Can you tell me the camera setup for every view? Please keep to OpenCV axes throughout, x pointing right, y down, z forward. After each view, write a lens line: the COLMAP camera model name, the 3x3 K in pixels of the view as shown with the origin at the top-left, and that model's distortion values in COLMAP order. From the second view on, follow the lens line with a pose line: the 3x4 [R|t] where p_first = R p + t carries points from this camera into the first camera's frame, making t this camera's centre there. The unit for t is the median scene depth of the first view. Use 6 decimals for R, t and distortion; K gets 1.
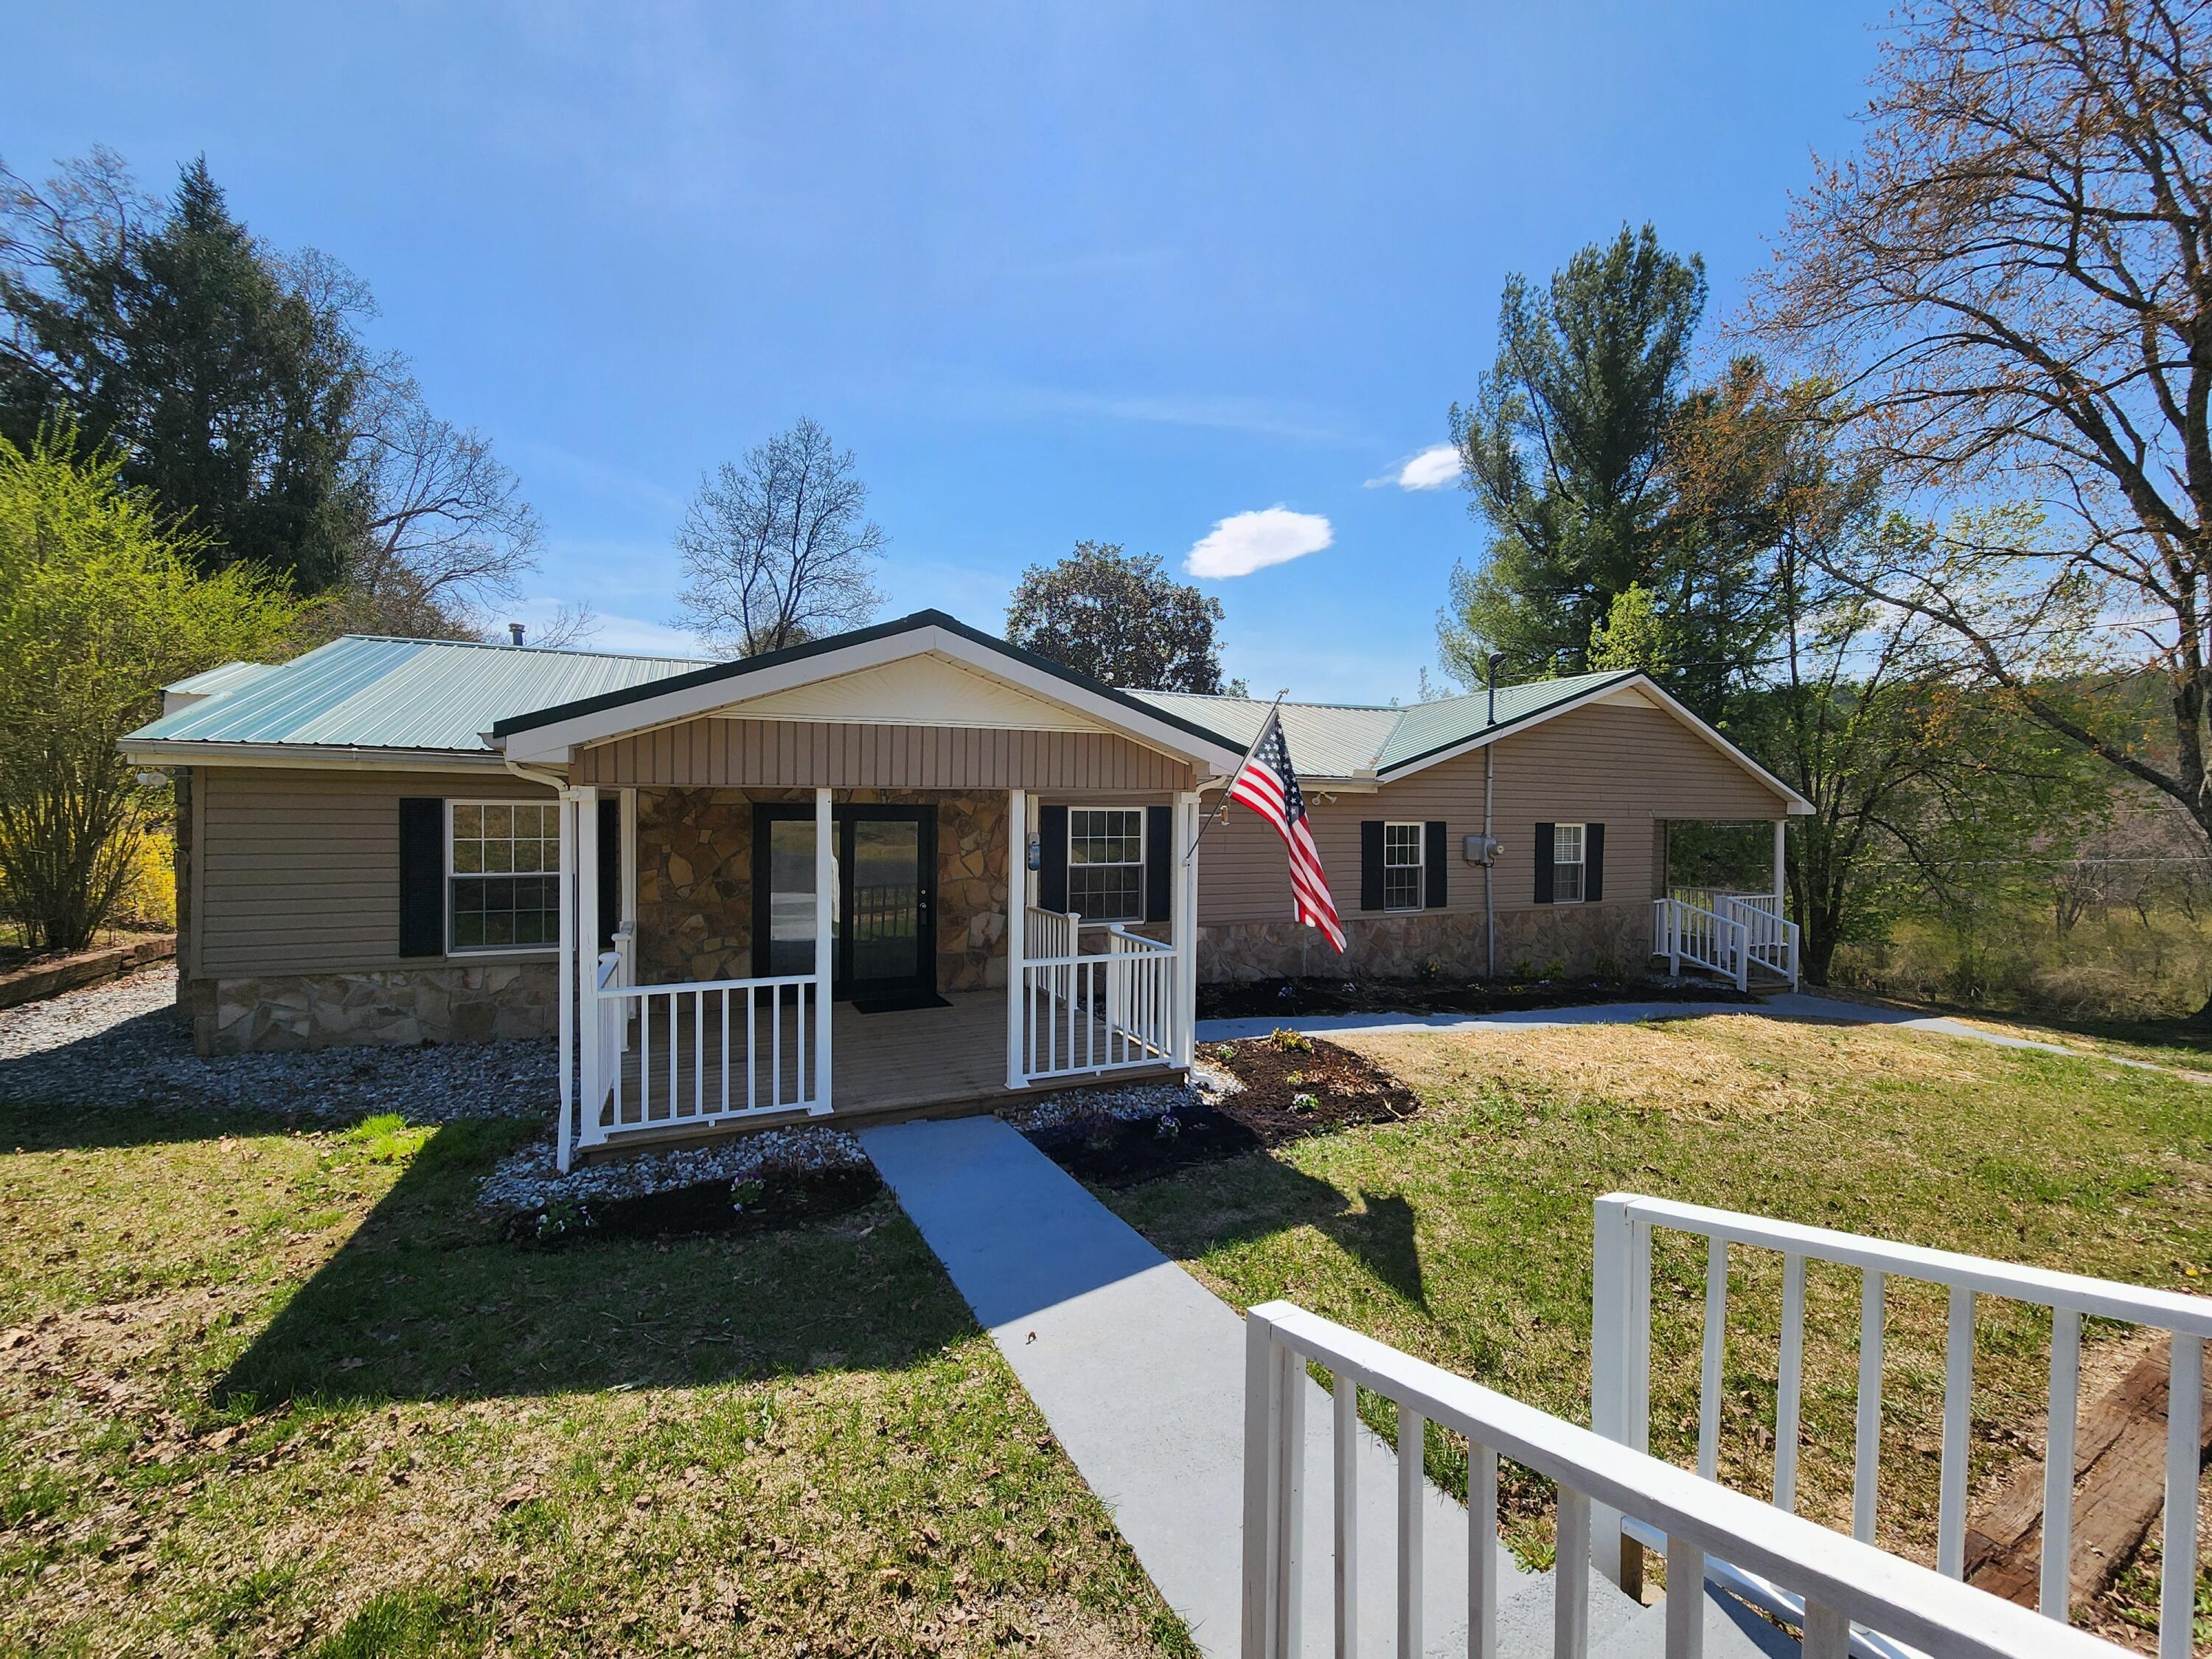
lens RADIAL K [[883.0, 0, 1109.7], [0, 883.0, 830.6], [0, 0, 1]] dist [-0.000334, 0.000992]
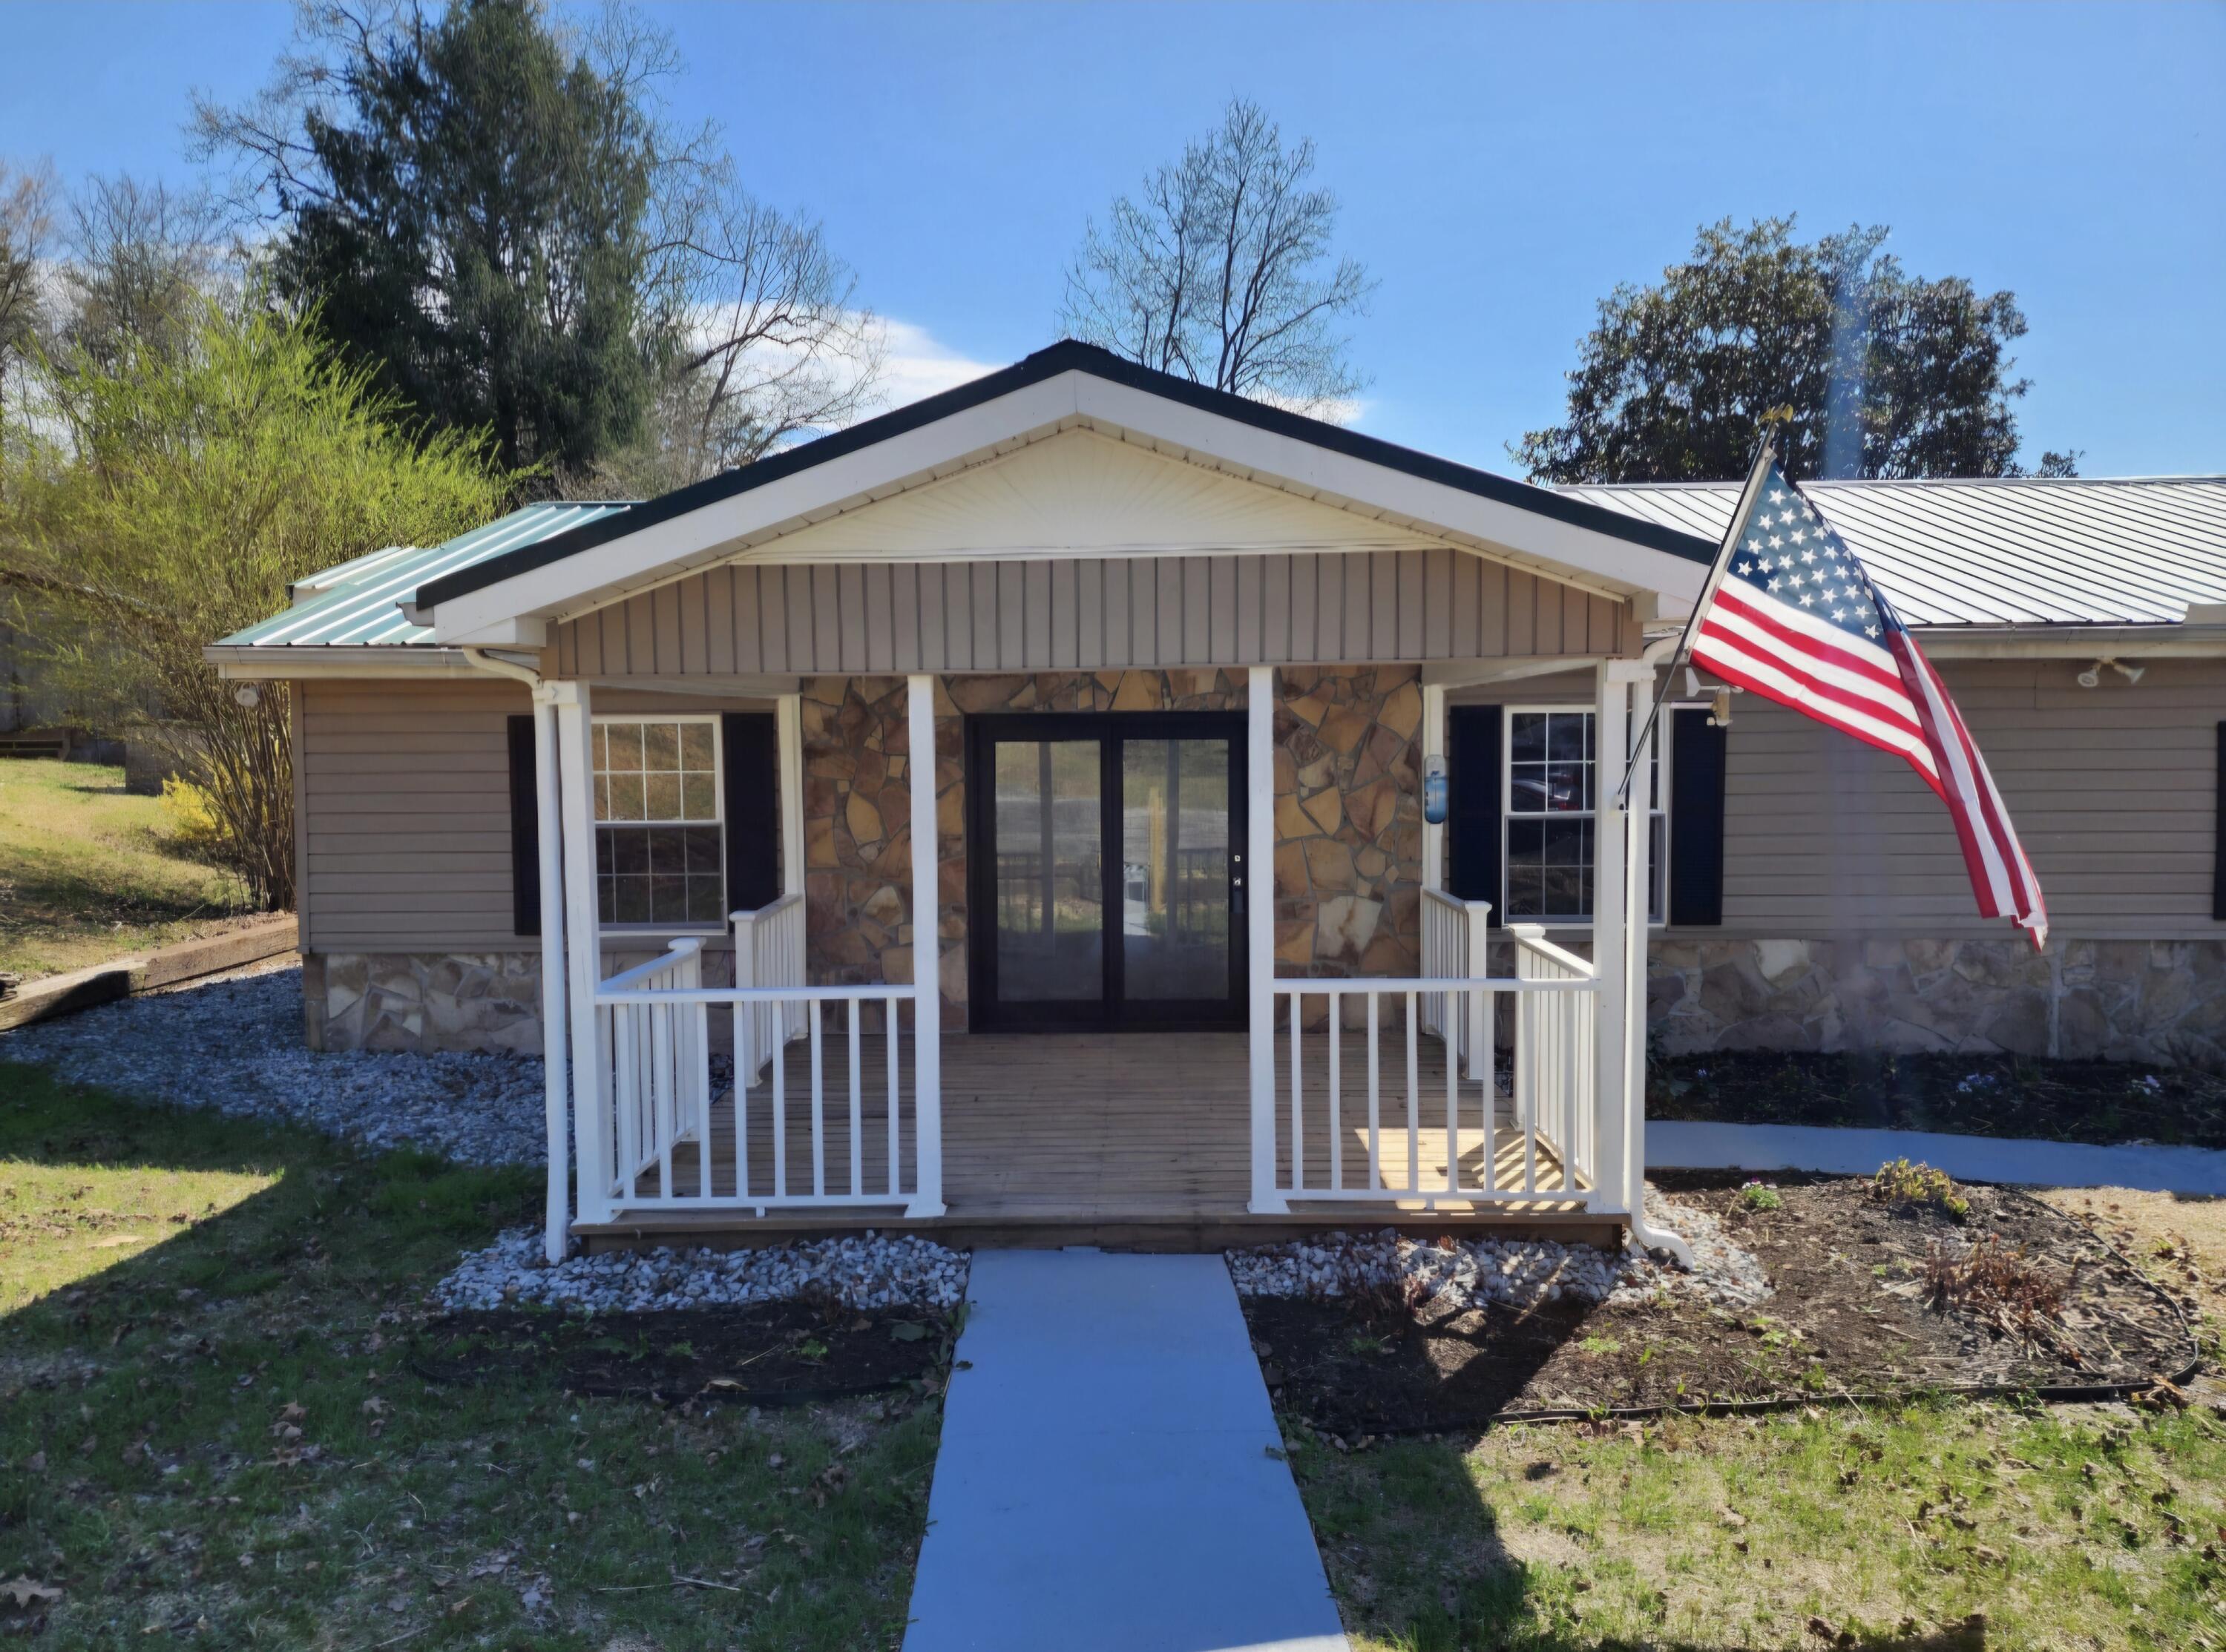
lens RADIAL K [[1448.8, 0, 1095.2], [0, 1448.8, 828.0], [0, 0, 1]] dist [0.068229, -0.026843]
pose [[0.906563, 0.007579, -0.422003, 0.124511], [0.009951, 0.999177, 0.039322, 0.011359], [0.421954, -0.039847, 0.905741, 0.101647]]
